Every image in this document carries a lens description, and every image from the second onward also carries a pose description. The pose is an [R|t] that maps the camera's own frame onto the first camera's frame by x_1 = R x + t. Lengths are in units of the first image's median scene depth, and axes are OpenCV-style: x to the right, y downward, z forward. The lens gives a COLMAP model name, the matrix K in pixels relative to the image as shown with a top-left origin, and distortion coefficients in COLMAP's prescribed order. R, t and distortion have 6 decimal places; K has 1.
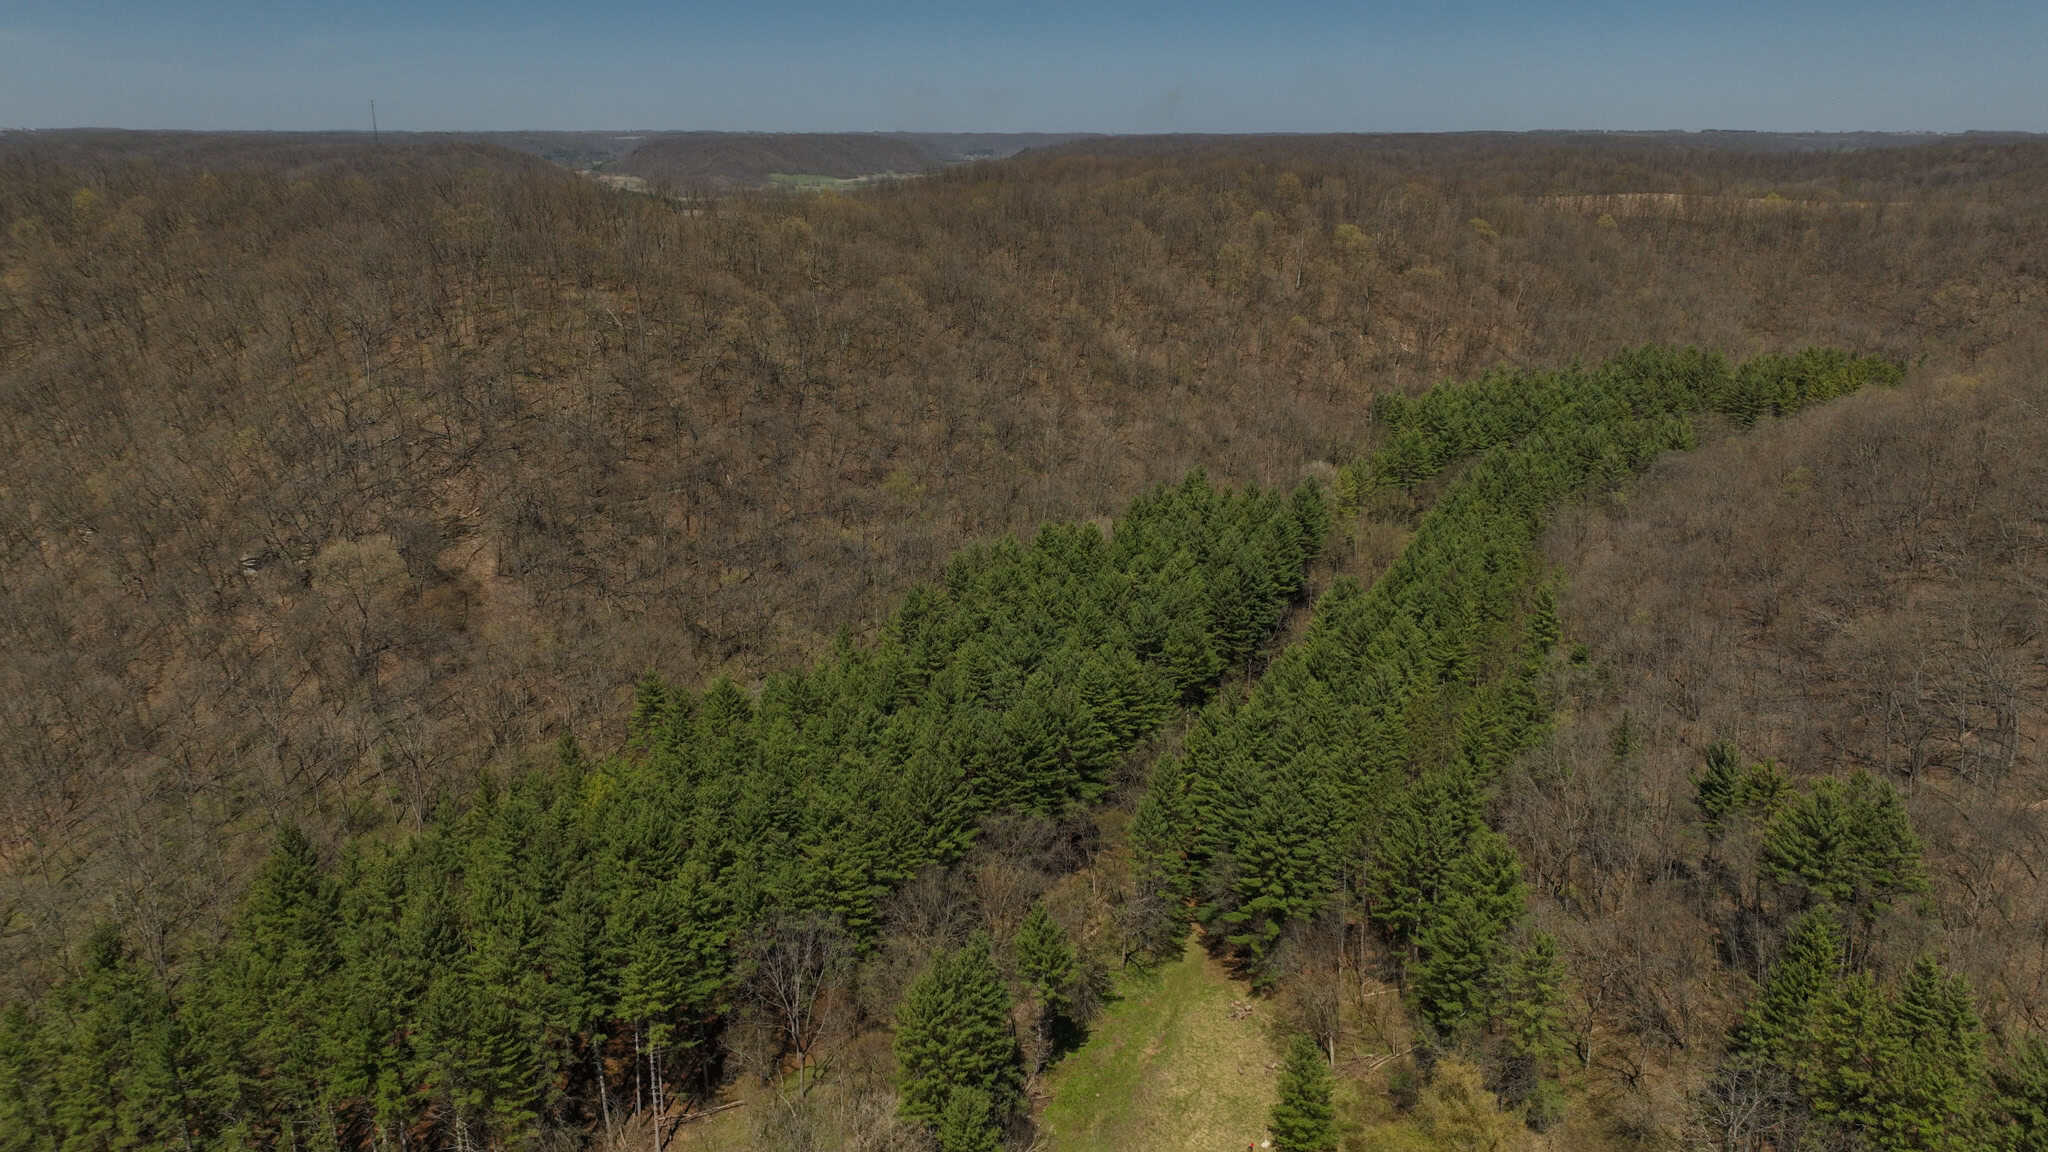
lens RADIAL K [[1443.3, 0, 1034.4], [0, 1443.3, 572.7], [0, 0, 1]] dist [-0.003678, 0.022789]
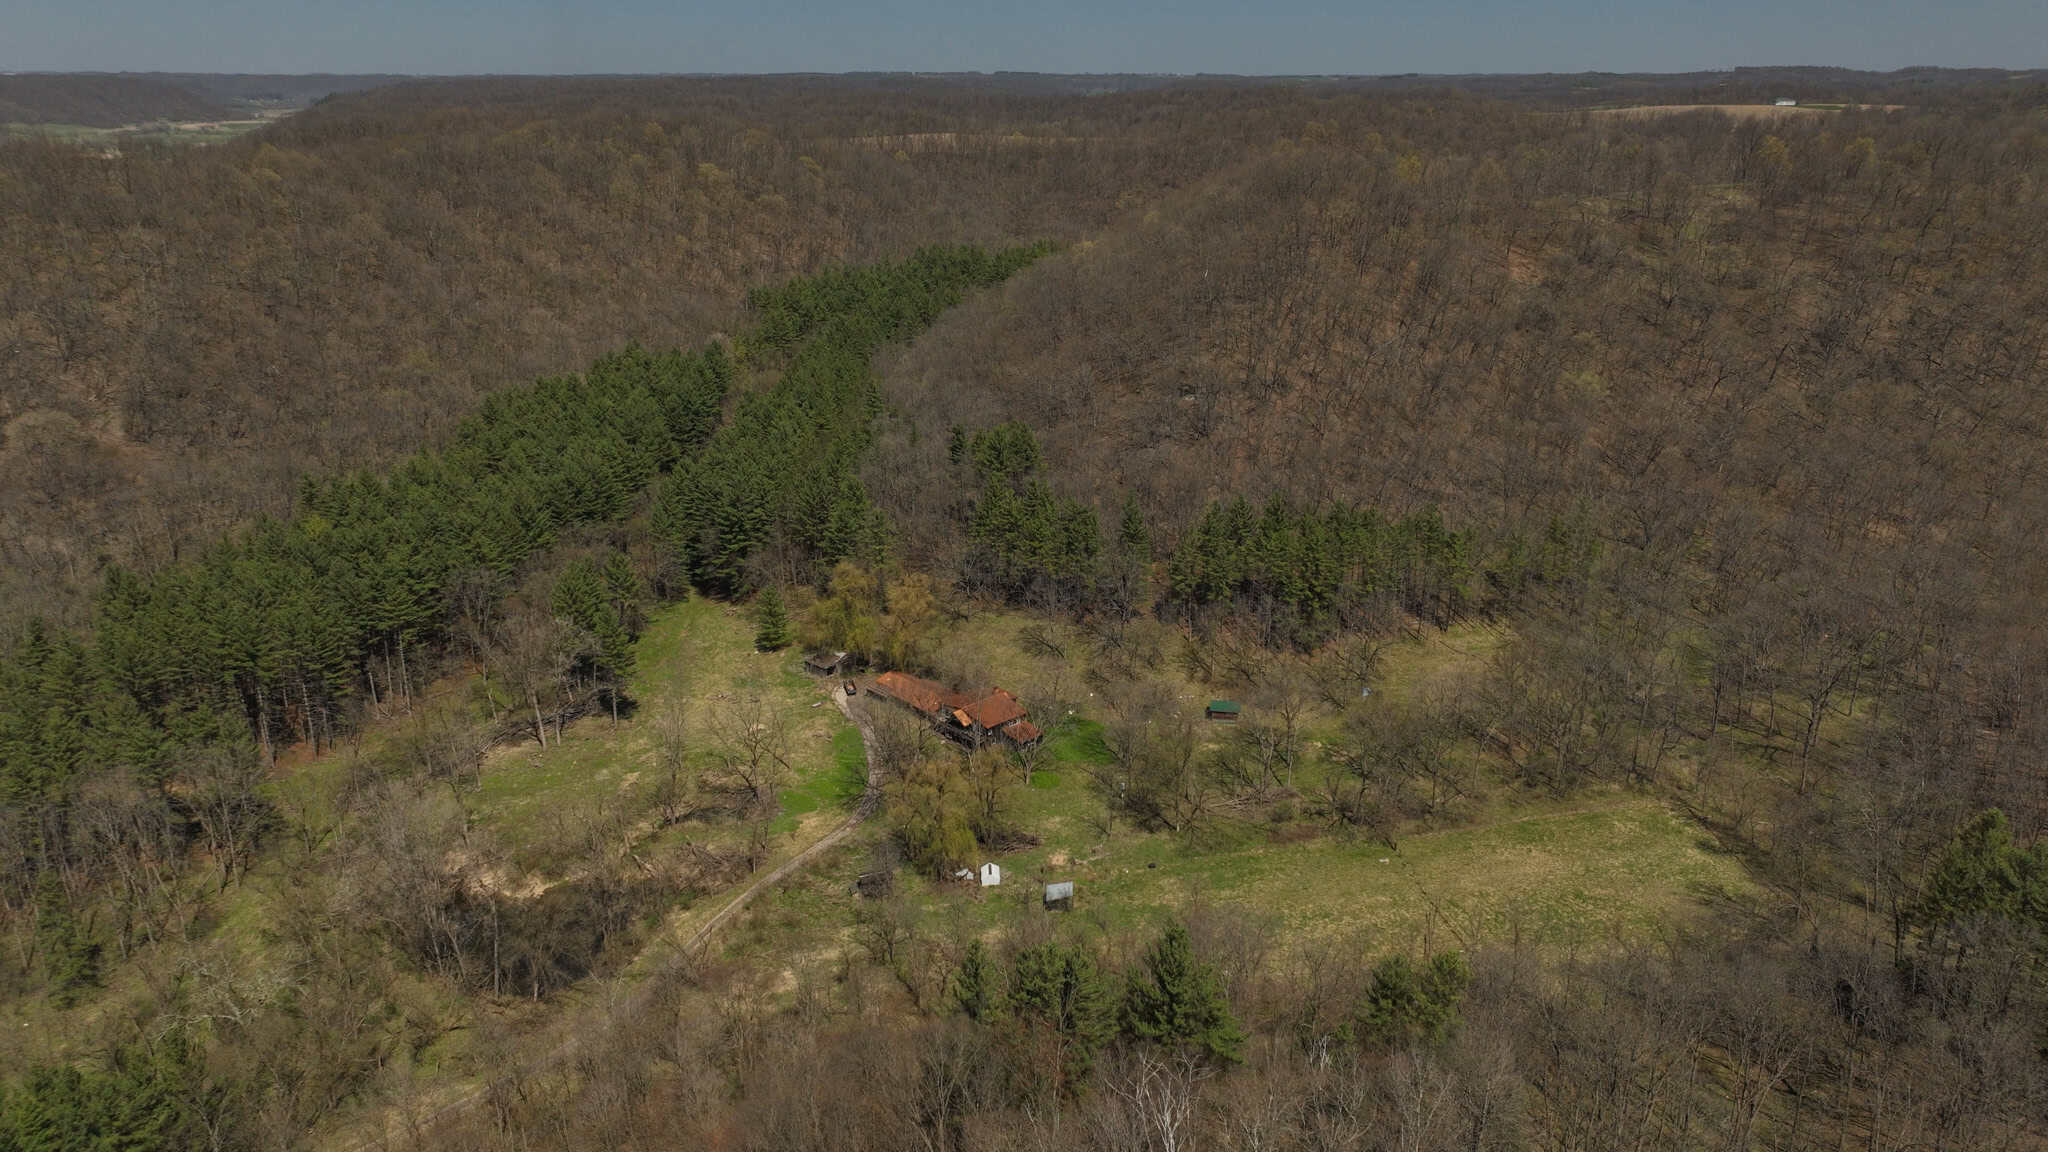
lens RADIAL K [[1443.3, 0, 1019.4], [0, 1443.3, 569.3], [0, 0, 1]] dist [-0.003678, 0.022789]
pose [[0.909164, -0.136835, 0.393315, -0.090486], [0.122802, 0.990570, 0.060760, 0.077539], [-0.397920, -0.006941, 0.917394, -0.309857]]
